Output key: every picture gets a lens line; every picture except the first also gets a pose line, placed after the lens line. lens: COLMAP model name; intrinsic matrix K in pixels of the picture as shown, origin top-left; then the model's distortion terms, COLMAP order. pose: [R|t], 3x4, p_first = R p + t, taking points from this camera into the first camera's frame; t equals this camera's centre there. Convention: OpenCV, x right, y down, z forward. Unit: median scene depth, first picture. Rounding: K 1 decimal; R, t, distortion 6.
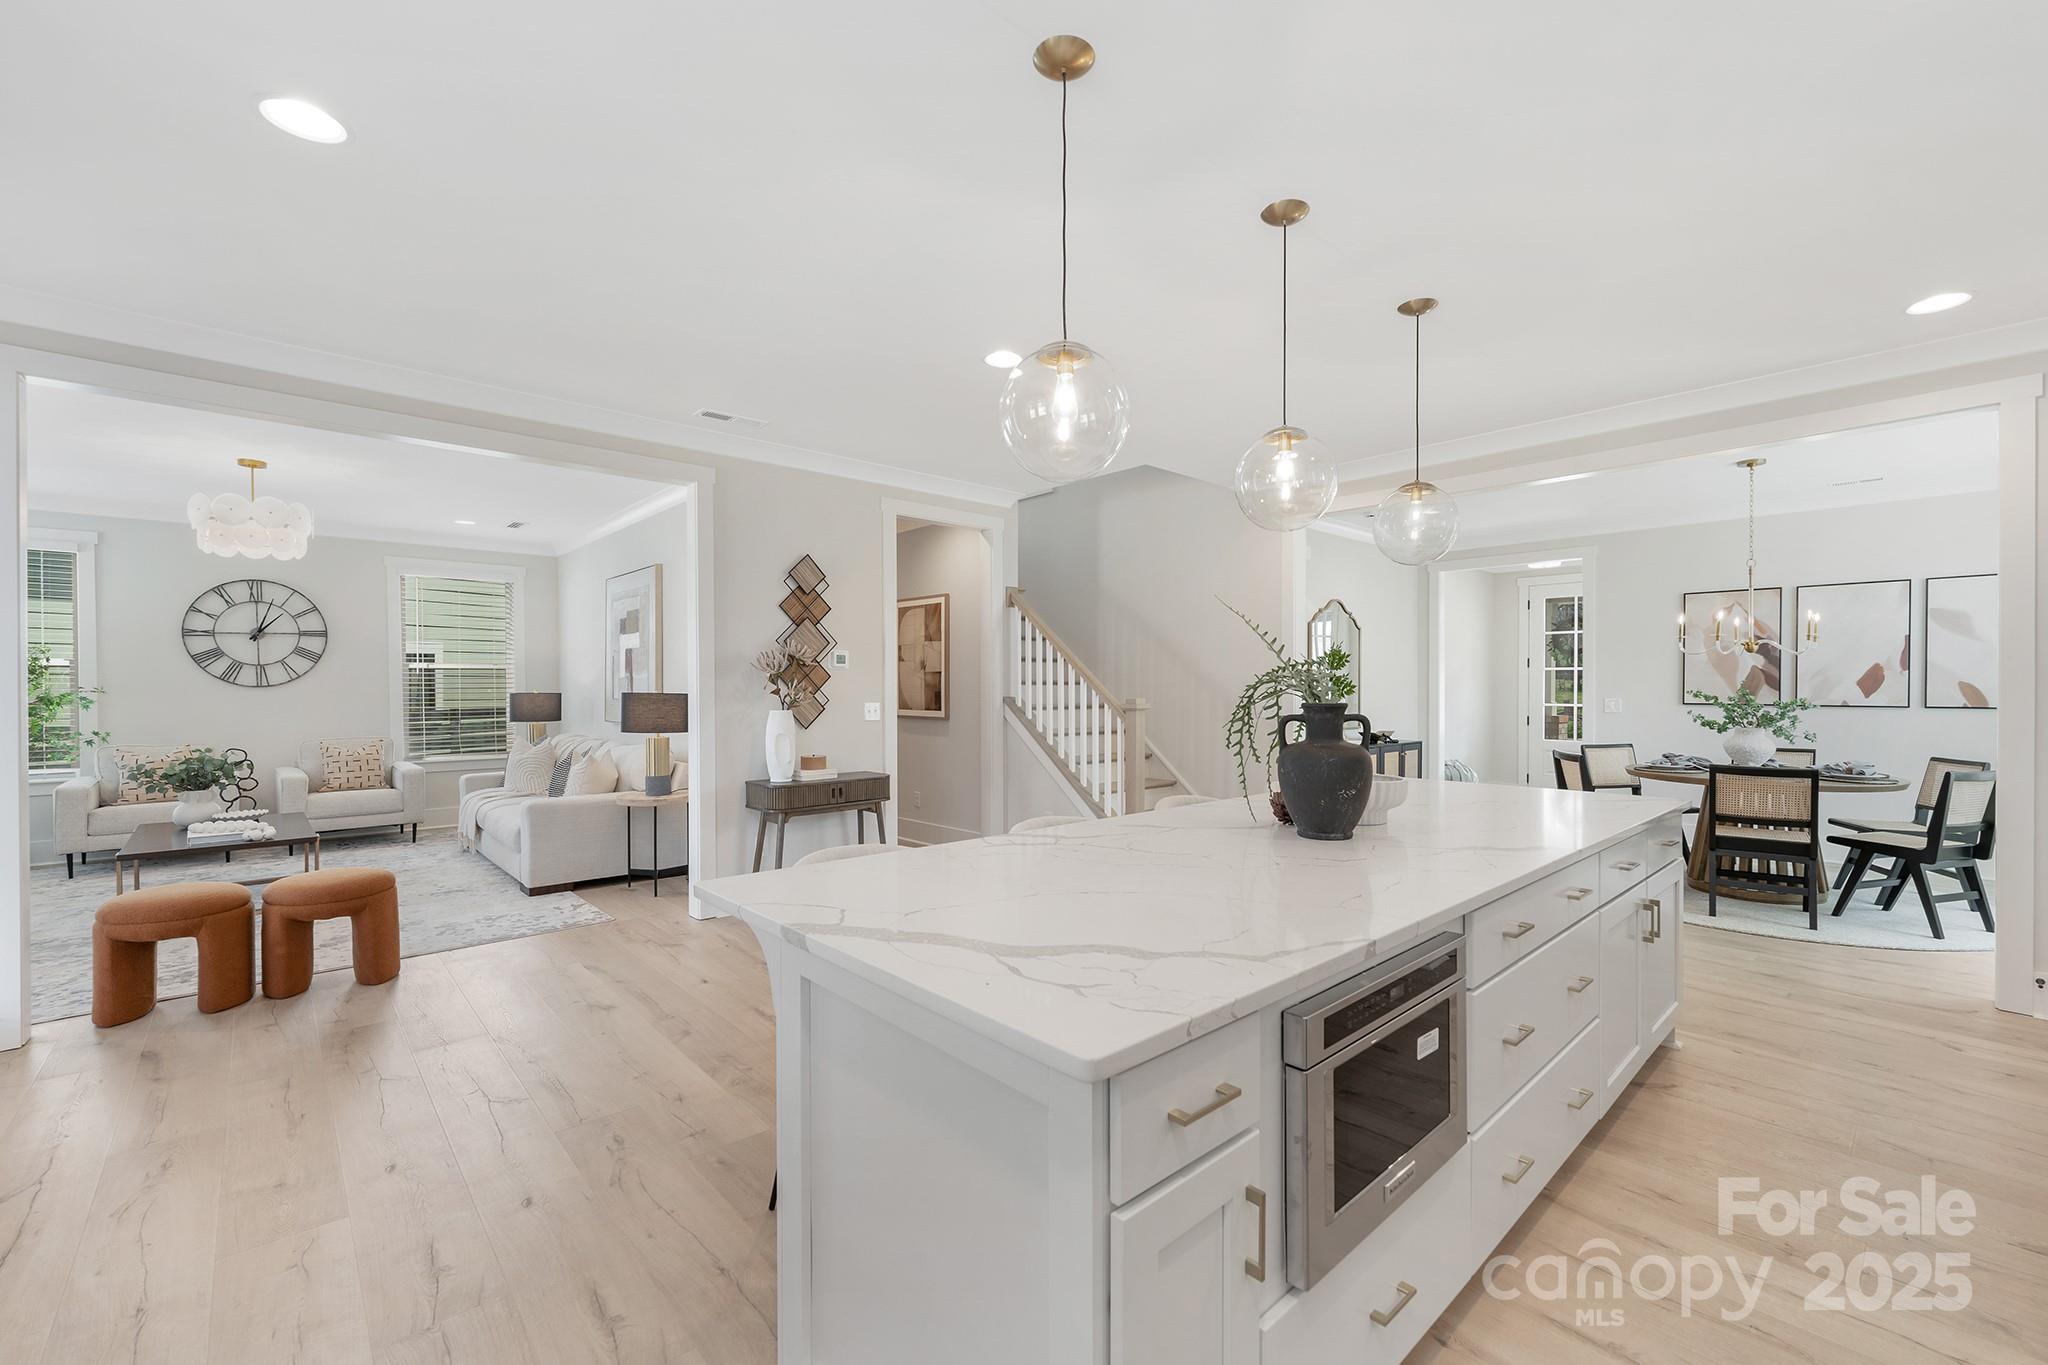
lens RADIAL K [[837.3, 0, 1025.3], [0, 837.3, 692.2], [0, 0, 1]] dist [0.002113, 0.000151]
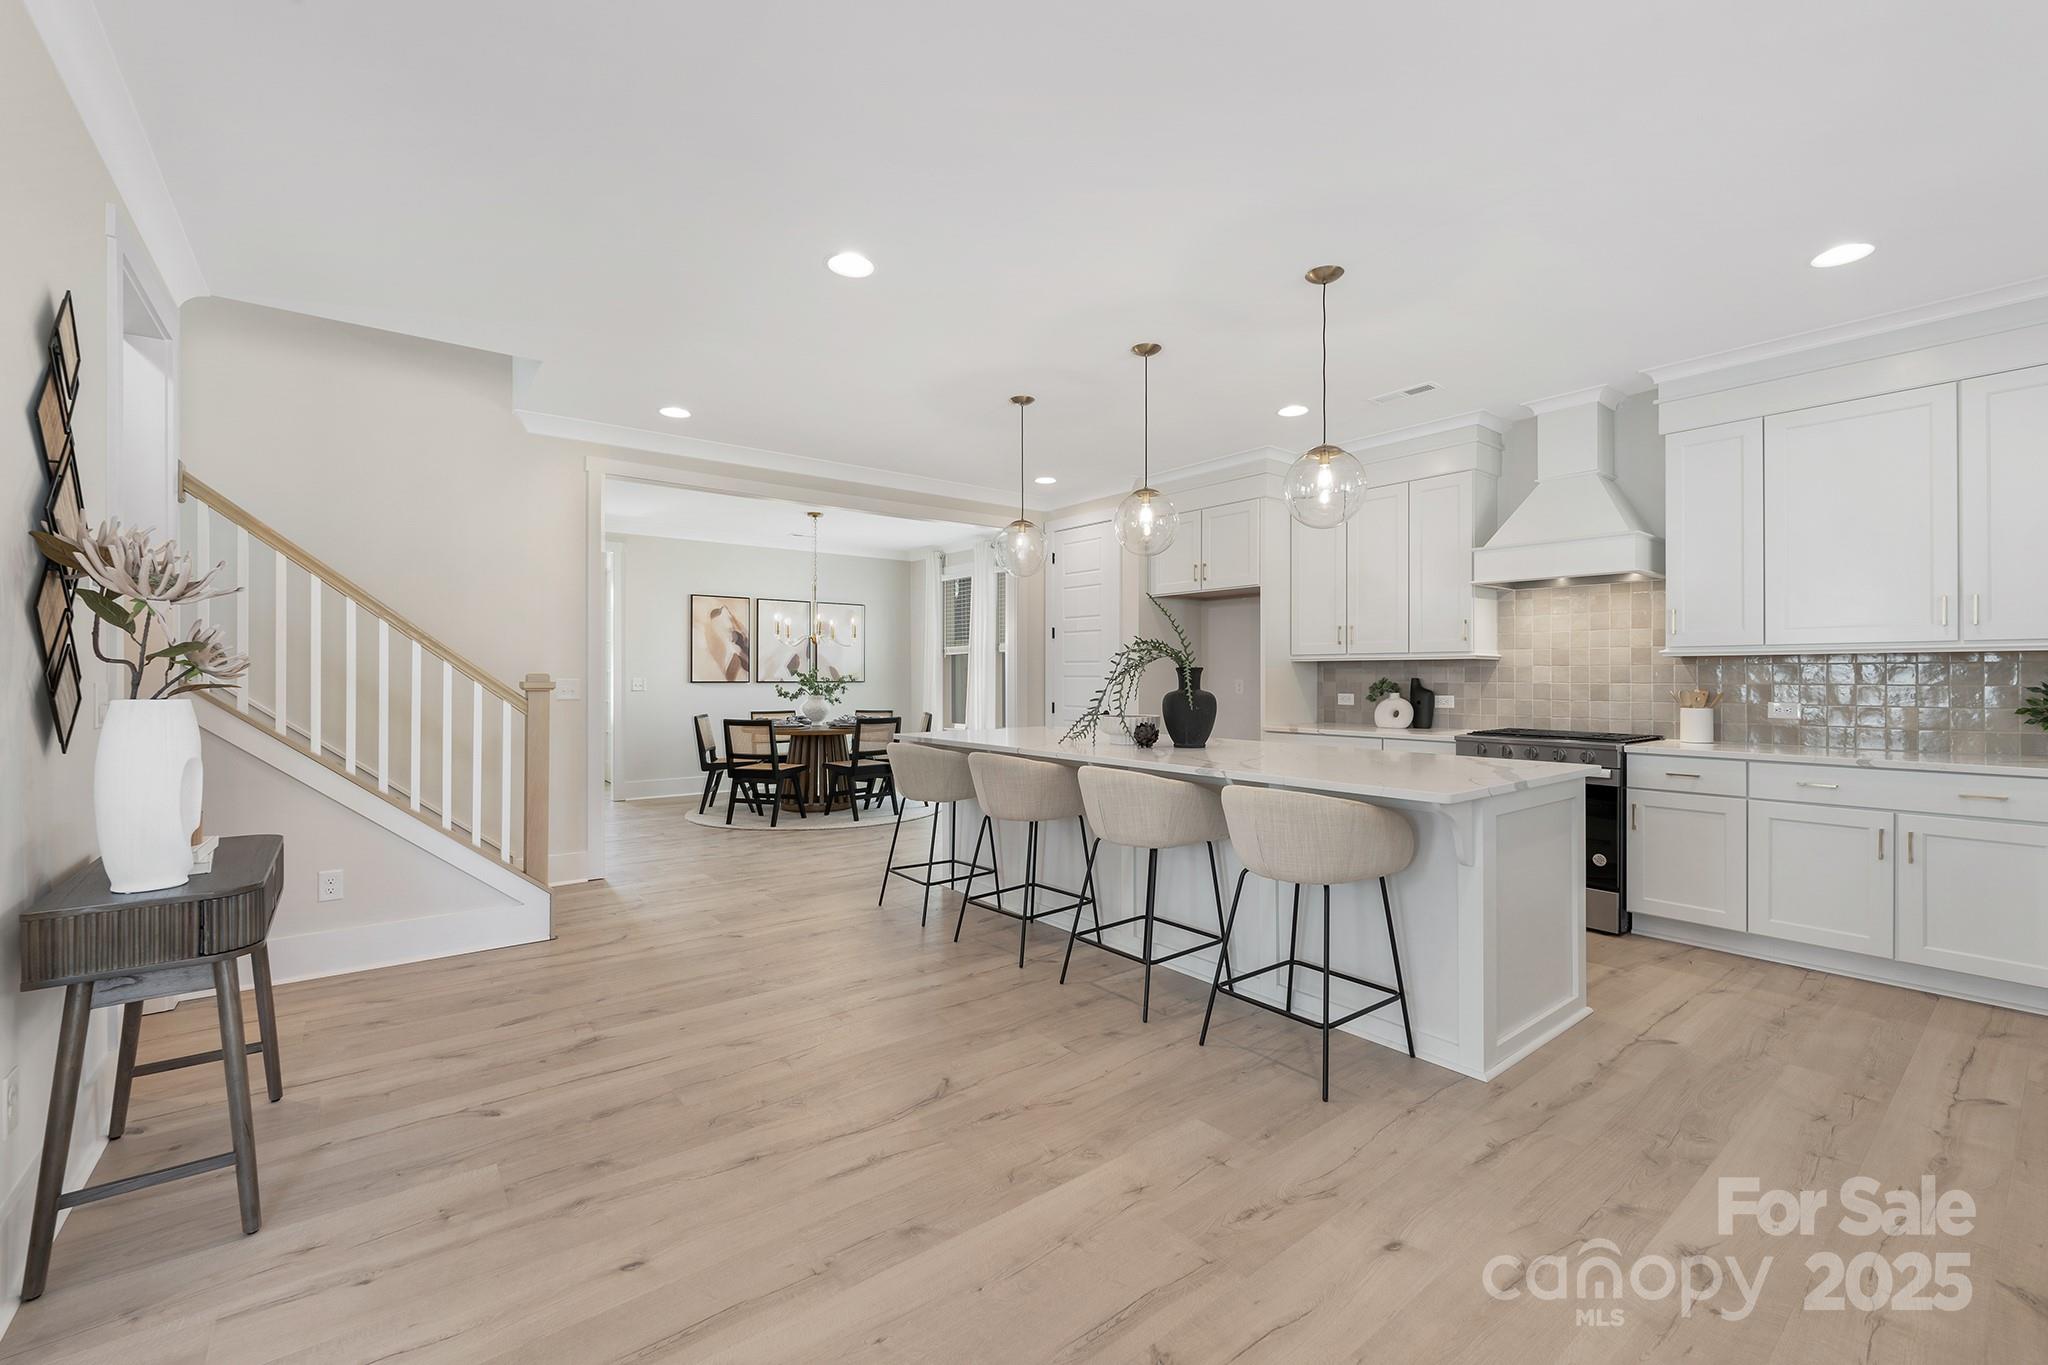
lens RADIAL K [[845.2, 0, 1032.7], [0, 845.2, 674.5], [0, 0, 1]] dist [0.001799, 0.000272]
pose [[0.065495, 0.004078, 0.997845, -0.610521], [0.004064, 0.999982, -0.004354, 0.014653], [-0.997845, 0.004340, 0.065477, 0.542391]]
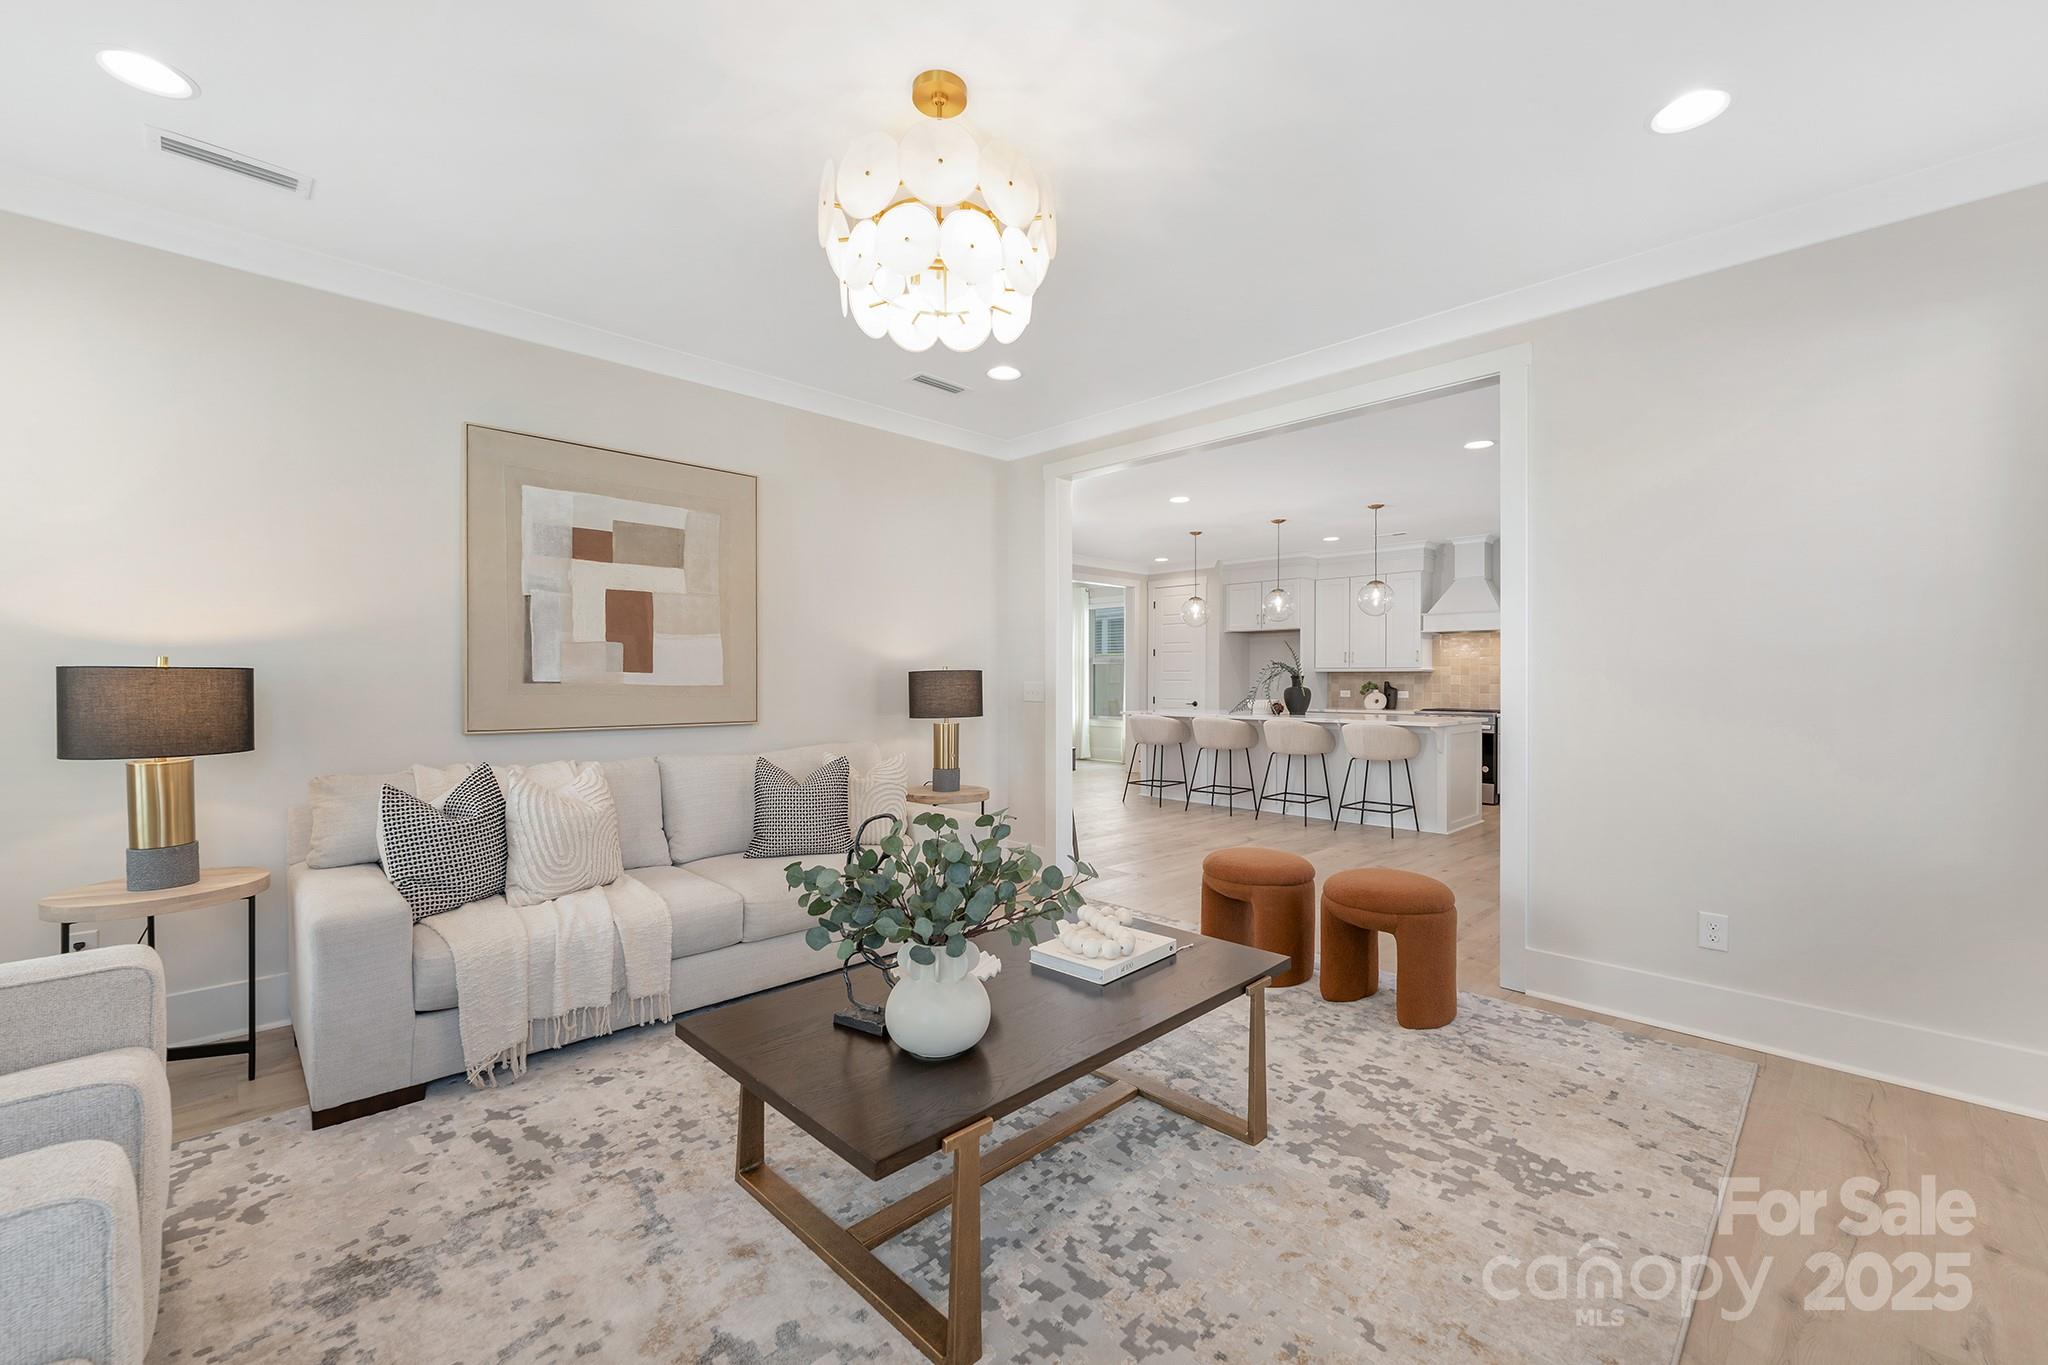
lens RADIAL K [[837.3, 0, 1025.3], [0, 837.3, 692.2], [0, 0, 1]] dist [0.002113, 0.000151]
pose [[-0.037002, -0.010572, 0.999259, -1.213265], [0.002333, 0.999940, 0.010666, 0.017450], [-0.999312, 0.002726, -0.036975, 0.913818]]
